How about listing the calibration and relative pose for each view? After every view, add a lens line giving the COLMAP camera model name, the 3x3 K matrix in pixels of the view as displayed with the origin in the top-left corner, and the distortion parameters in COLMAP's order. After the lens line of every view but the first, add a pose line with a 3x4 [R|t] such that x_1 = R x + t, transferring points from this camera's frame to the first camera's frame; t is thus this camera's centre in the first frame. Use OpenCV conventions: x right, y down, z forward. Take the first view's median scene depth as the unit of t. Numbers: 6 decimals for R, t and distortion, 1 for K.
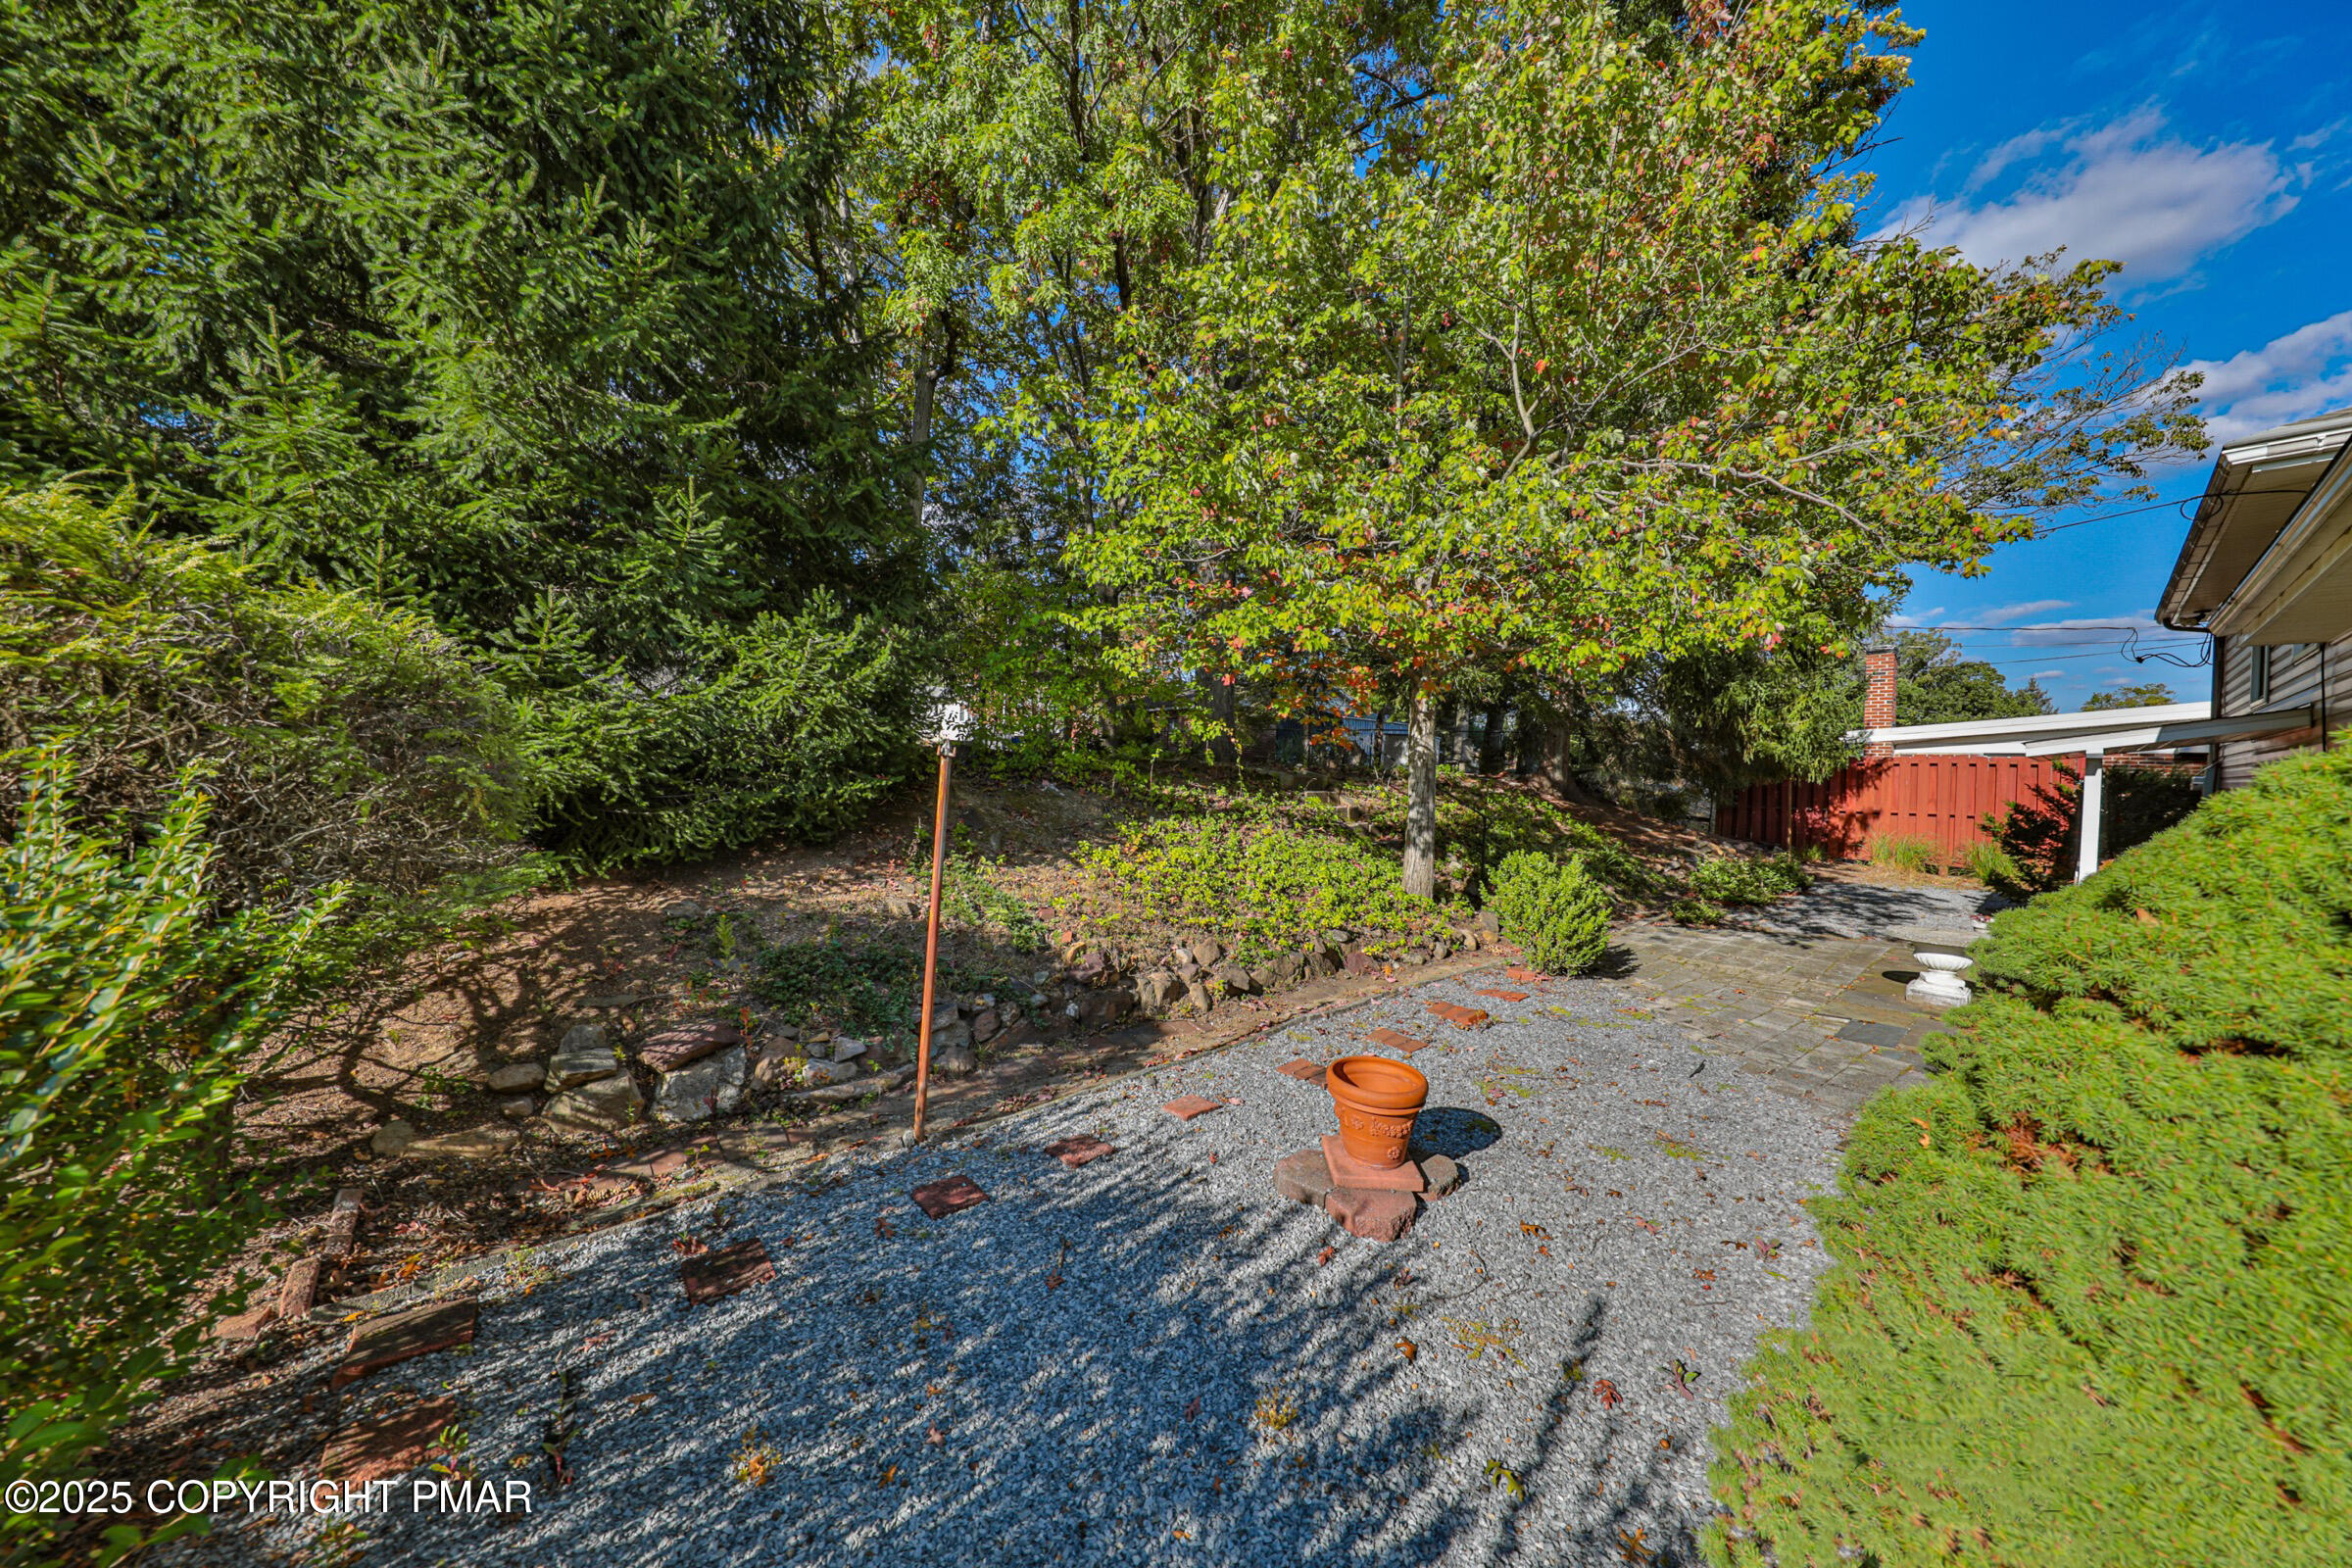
lens RADIAL K [[753.4, 0, 1176.0], [0, 753.4, 784.0], [0, 0, 1]] dist [-0.000603, -0.000099]
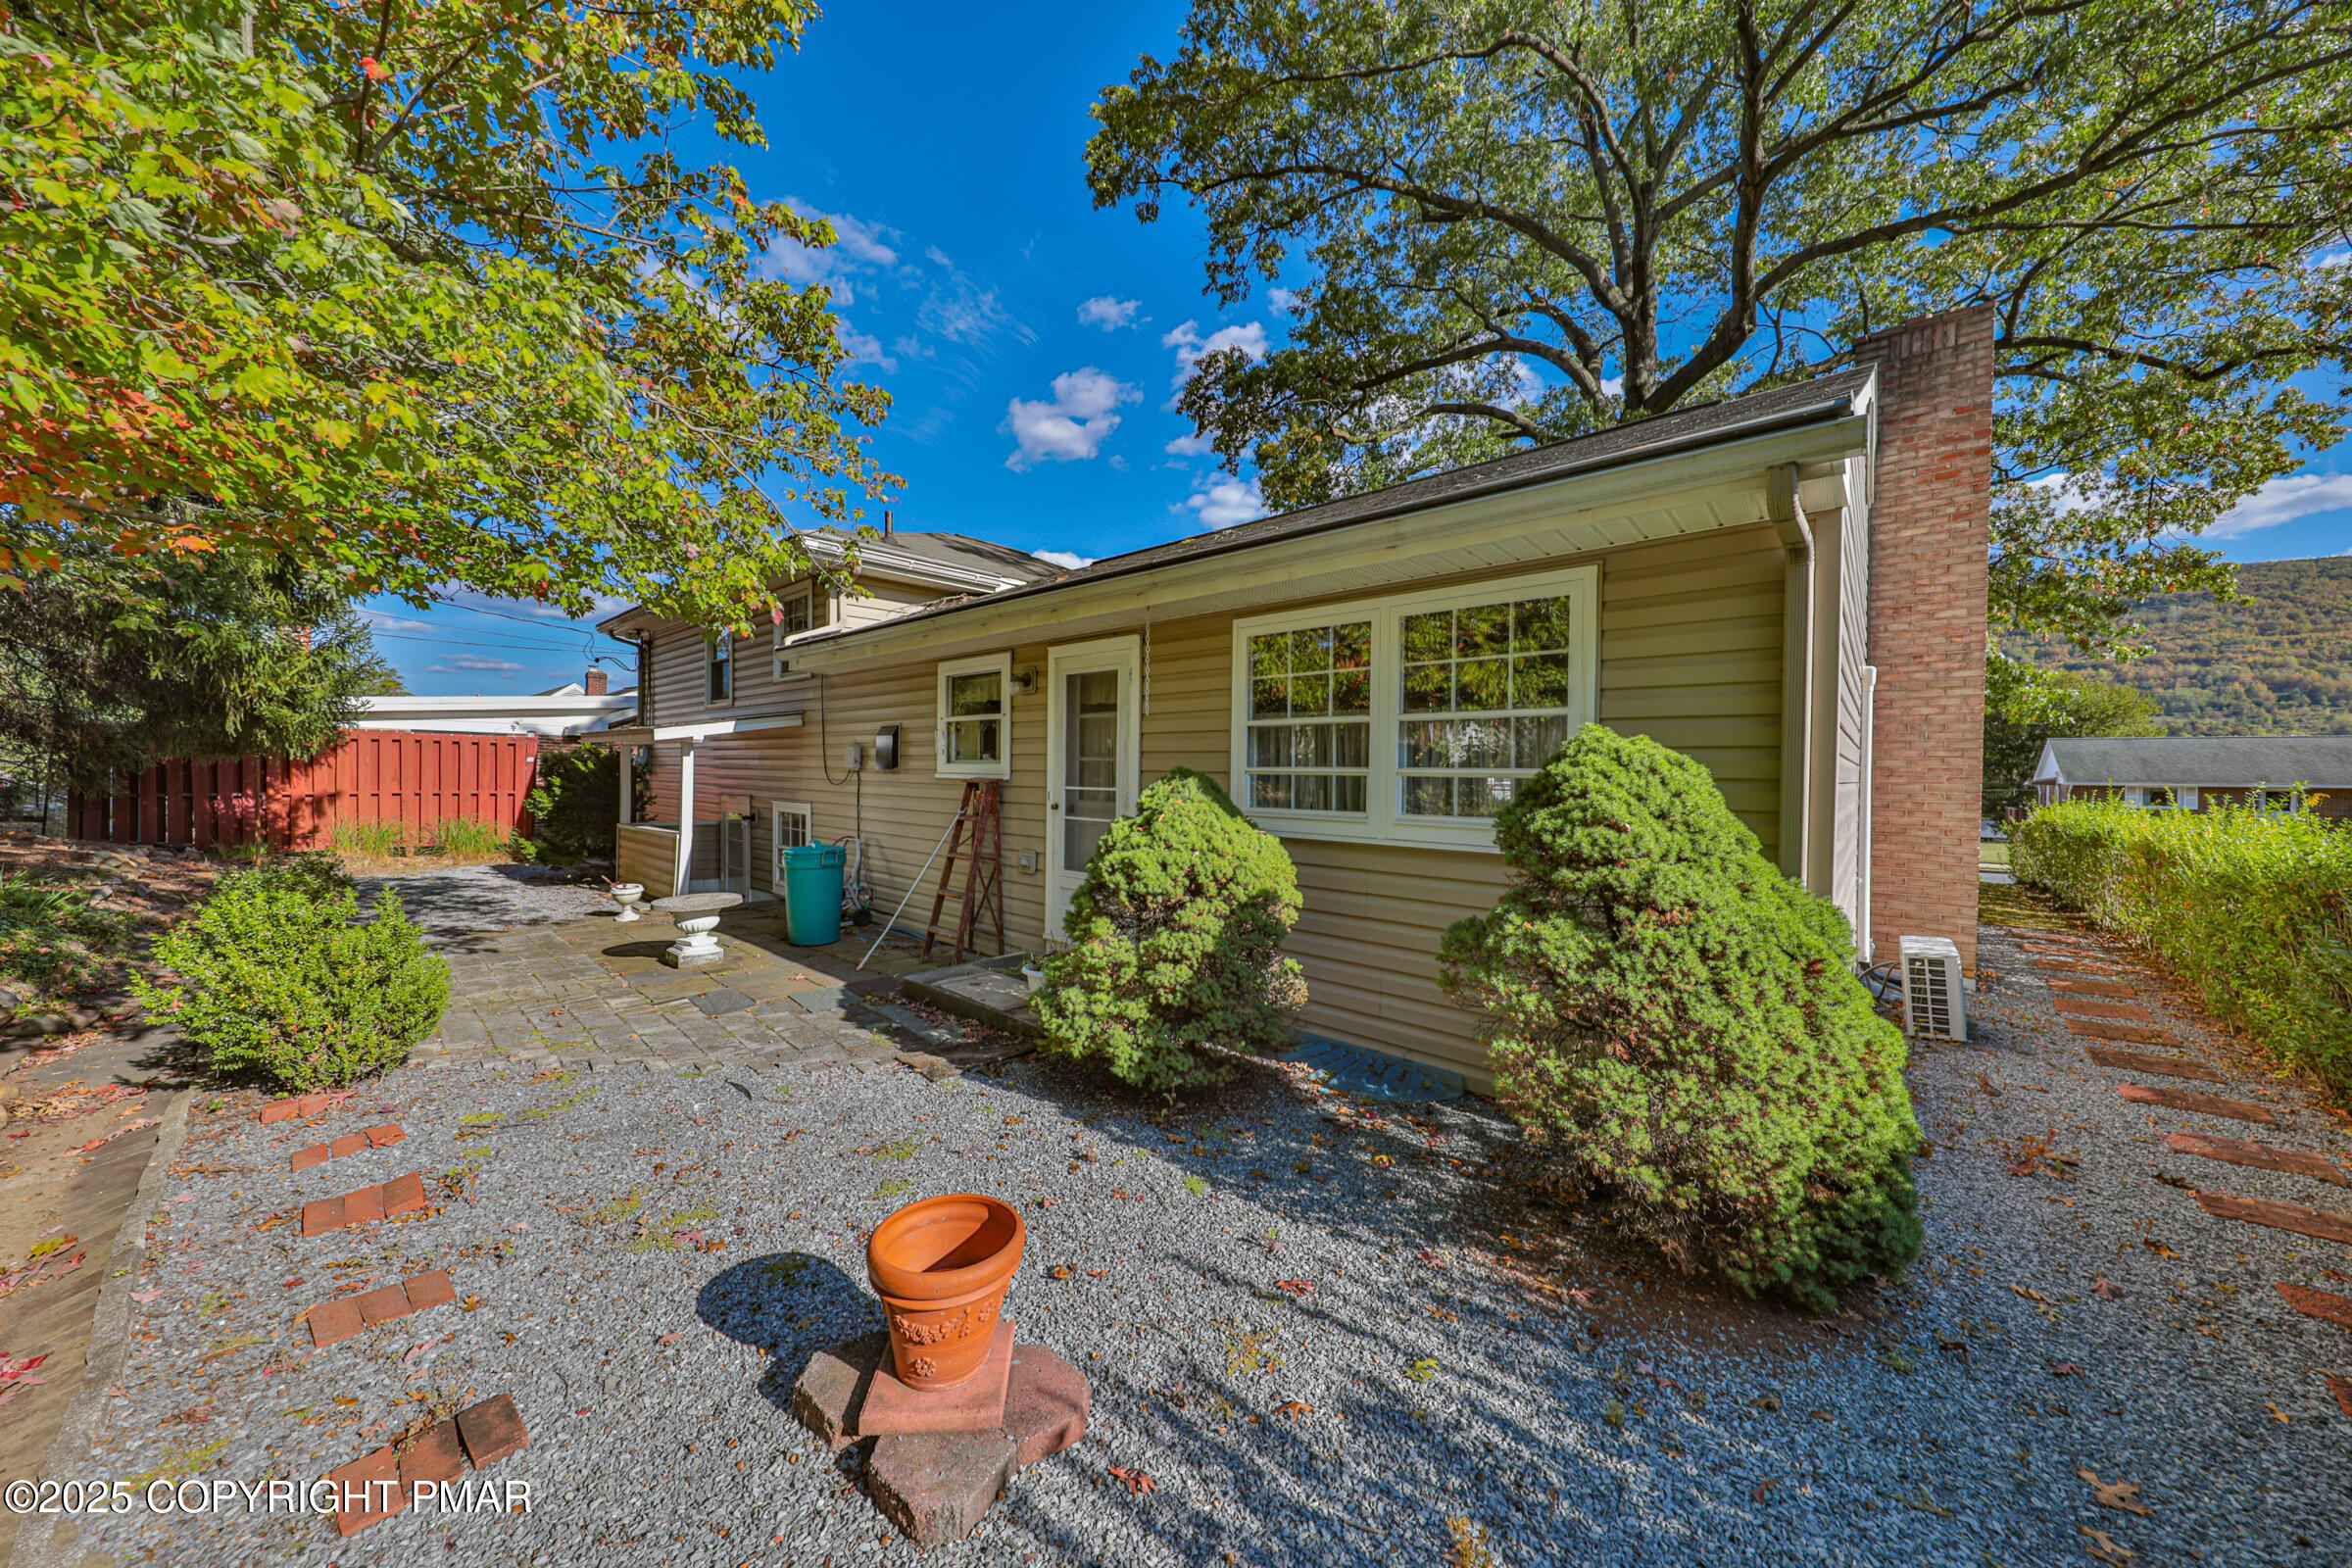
lens RADIAL K [[770.3, 0, 1187.0], [0, 770.3, 797.3], [0, 0, 1]] dist [-0.000287, -0.000003]
pose [[-0.115149, -0.054746, 0.991838, -0.081846], [0.004850, 0.998437, 0.055674, -0.005388], [-0.993336, 0.011222, -0.114704, 0.178748]]
